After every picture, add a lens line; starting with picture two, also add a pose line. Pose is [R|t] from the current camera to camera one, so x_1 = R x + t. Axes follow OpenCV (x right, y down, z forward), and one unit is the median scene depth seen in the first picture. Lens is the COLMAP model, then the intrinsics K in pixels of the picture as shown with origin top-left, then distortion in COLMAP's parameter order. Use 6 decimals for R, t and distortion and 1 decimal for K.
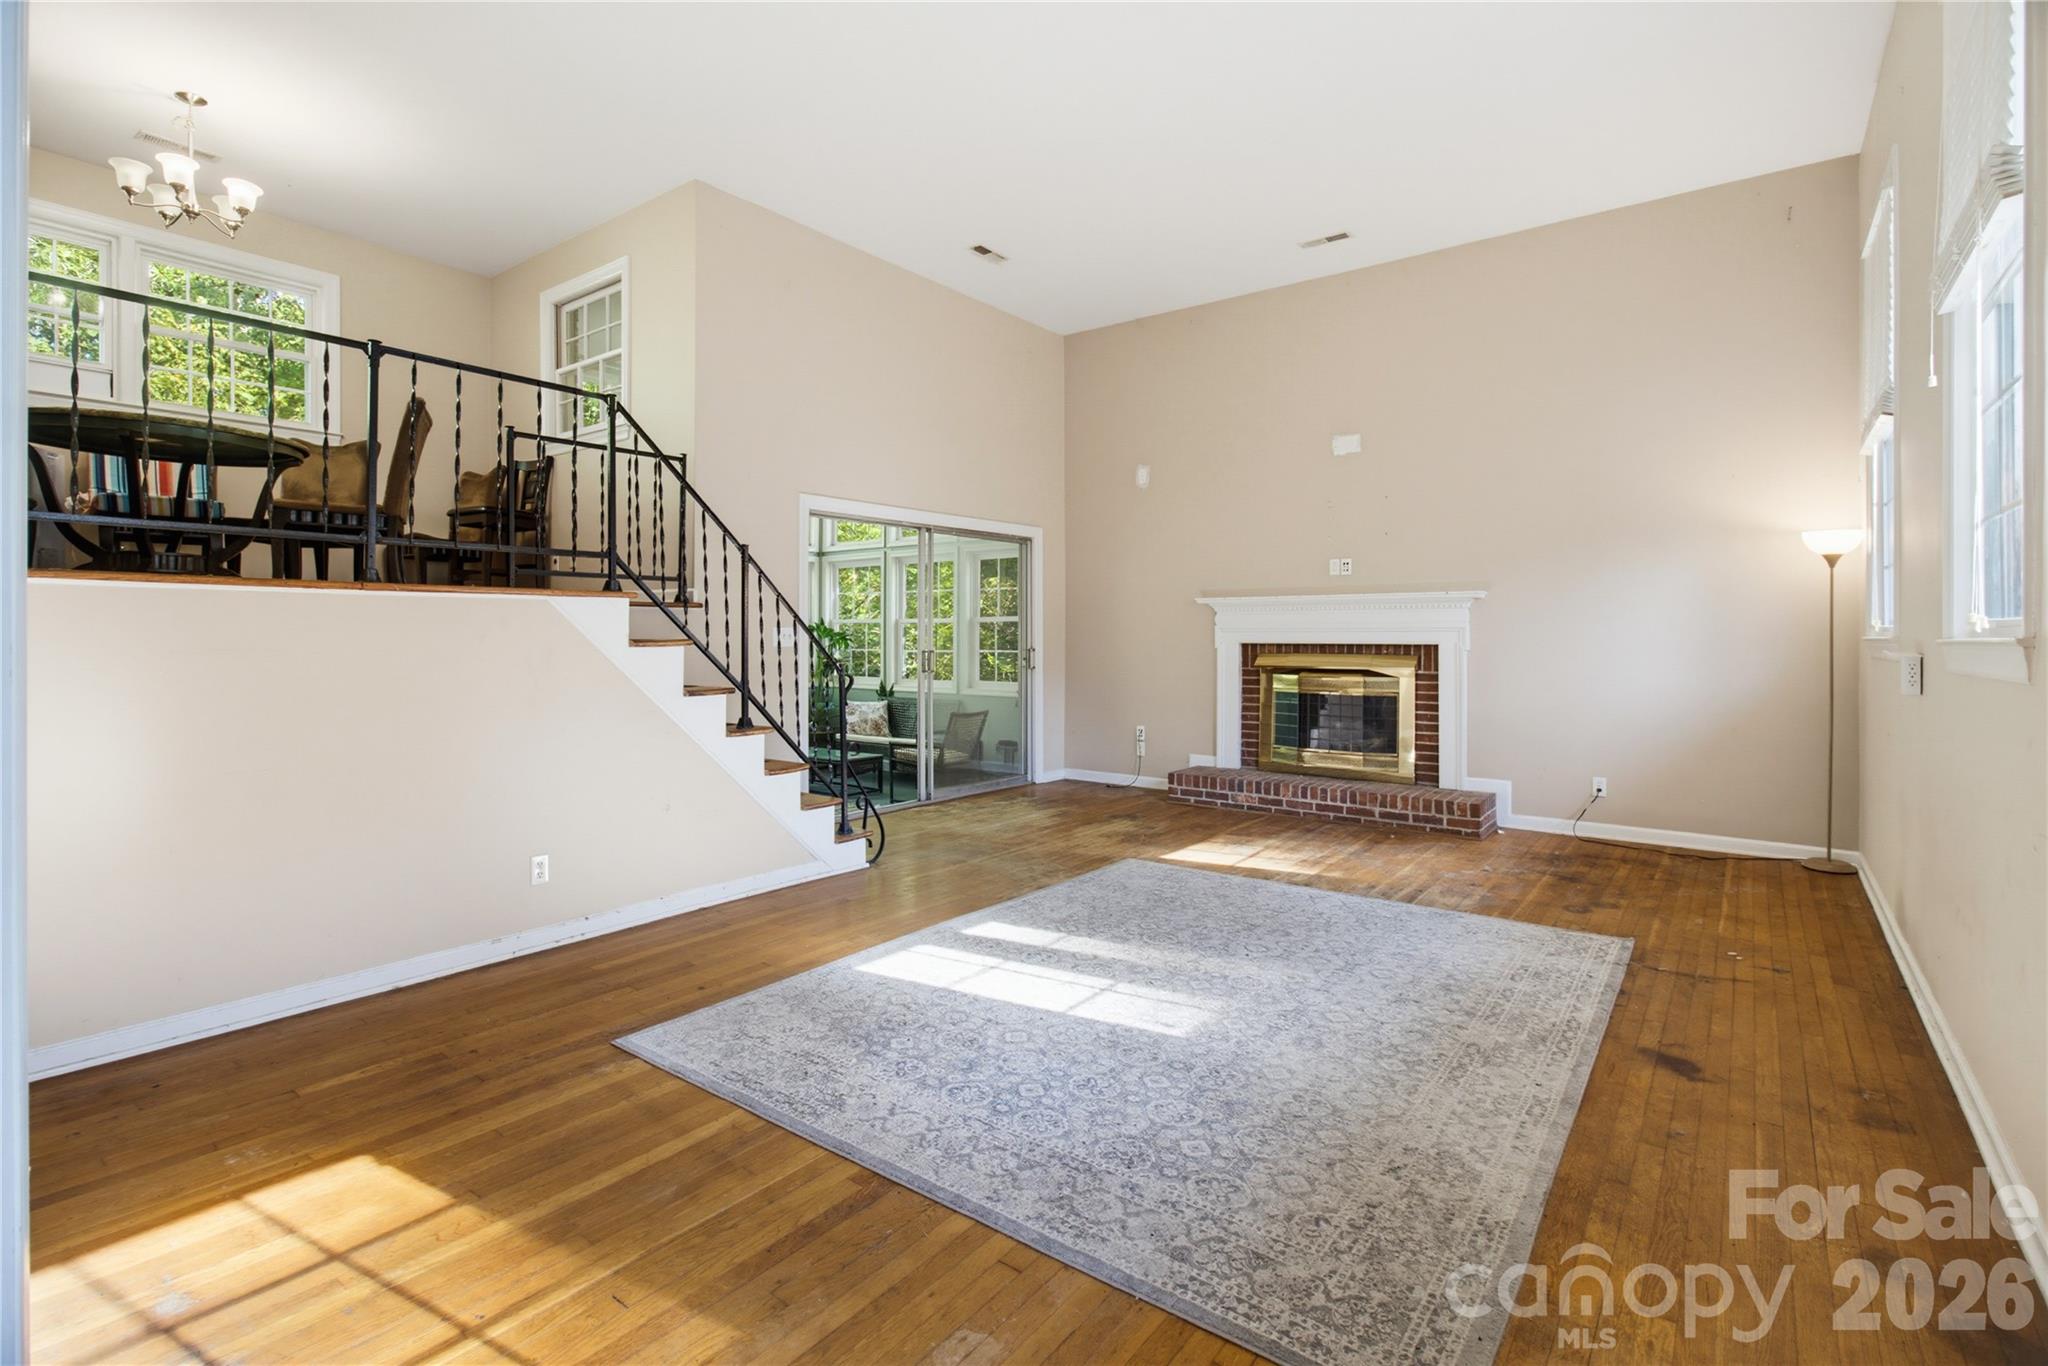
lens RADIAL K [[962.5, 0, 1039.8], [0, 962.5, 637.4], [0, 0, 1]] dist [-0.006719, 0.001906]
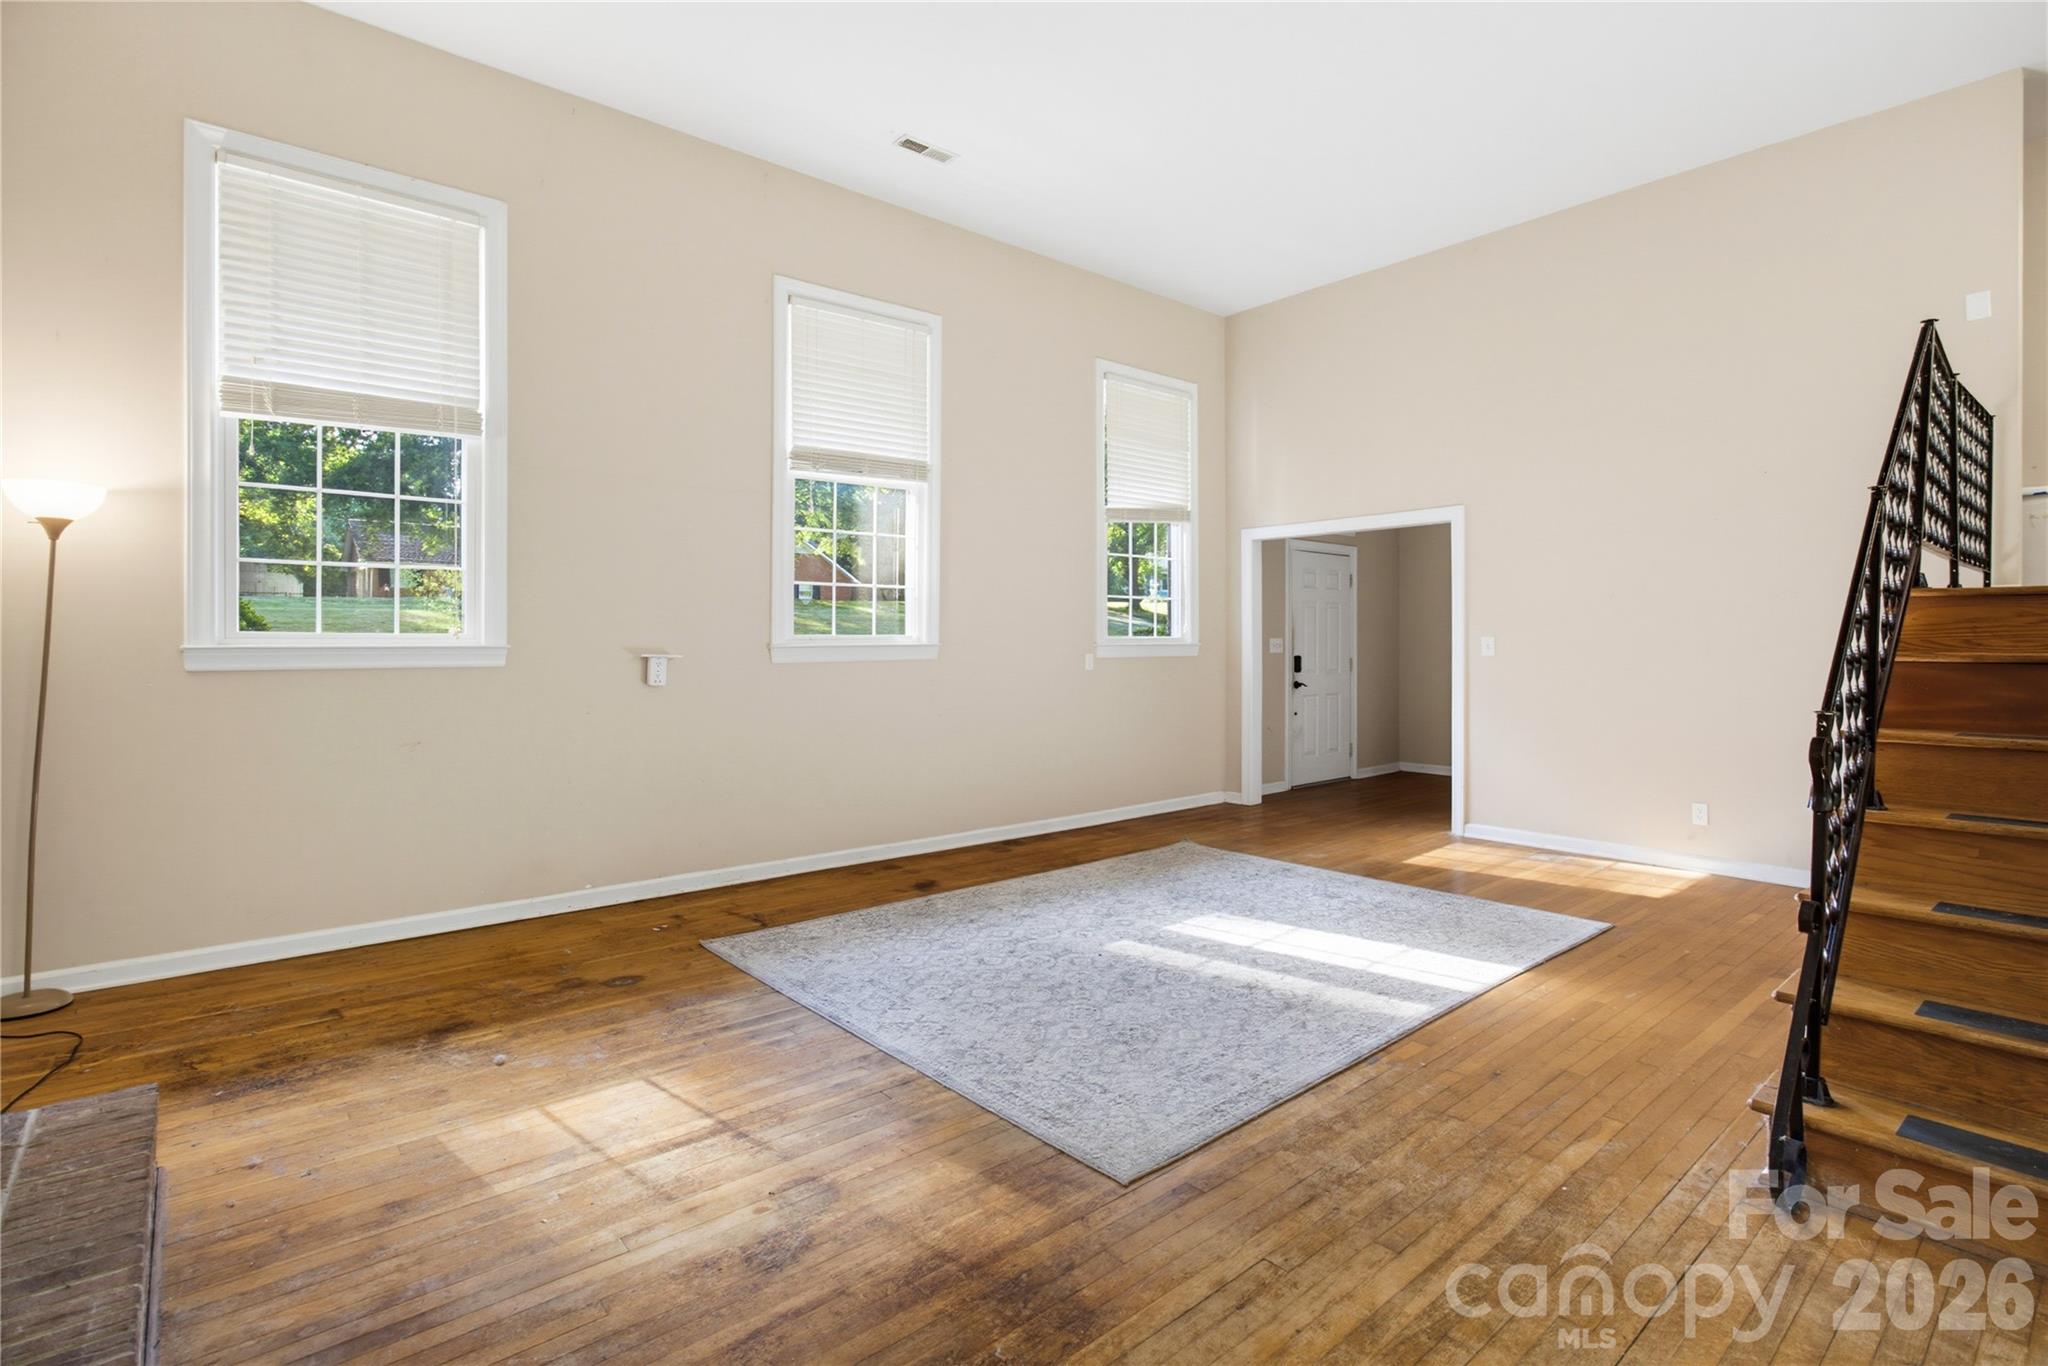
lens RADIAL K [[962.5, 0, 1017.5], [0, 962.5, 649.1], [0, 0, 1]] dist [-0.006719, 0.001906]
pose [[-0.971398, 0.001603, 0.237452, 0.034080], [0.002530, 0.999990, 0.003602, 0.000325], [-0.237444, 0.004100, -0.971393, 1.200290]]
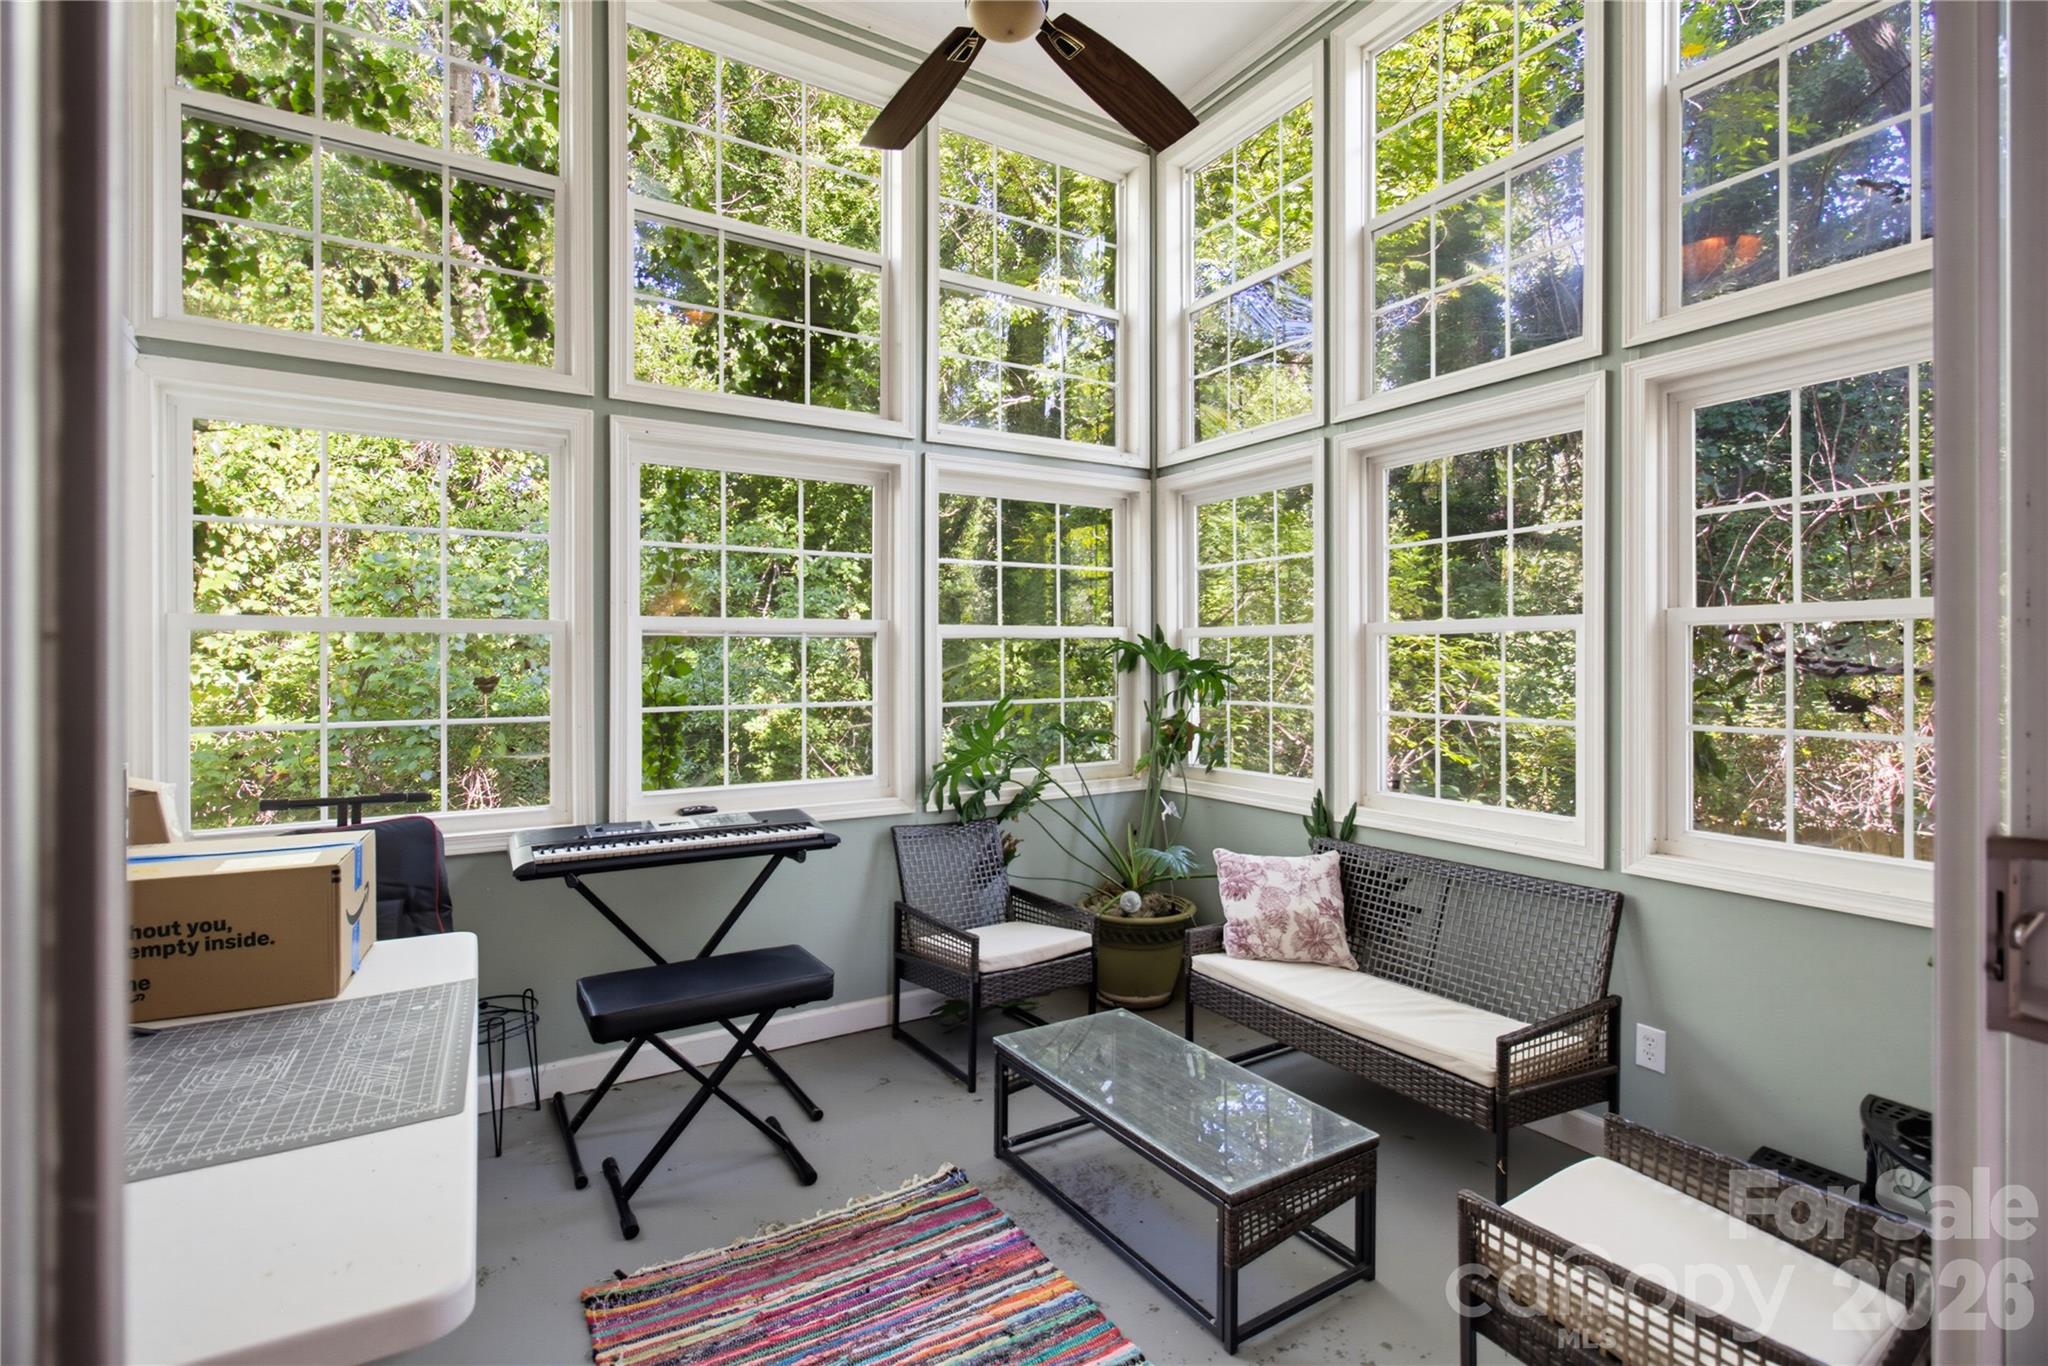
lens RADIAL K [[962.5, 0, 1003.7], [0, 962.5, 665.8], [0, 0, 1]] dist [-0.006719, 0.001906]
pose [[0.926304, 0.002618, -0.376768, -0.207664], [-0.002240, 0.999996, 0.001442, -0.004829], [0.376771, -0.000492, 0.926306, 0.935347]]
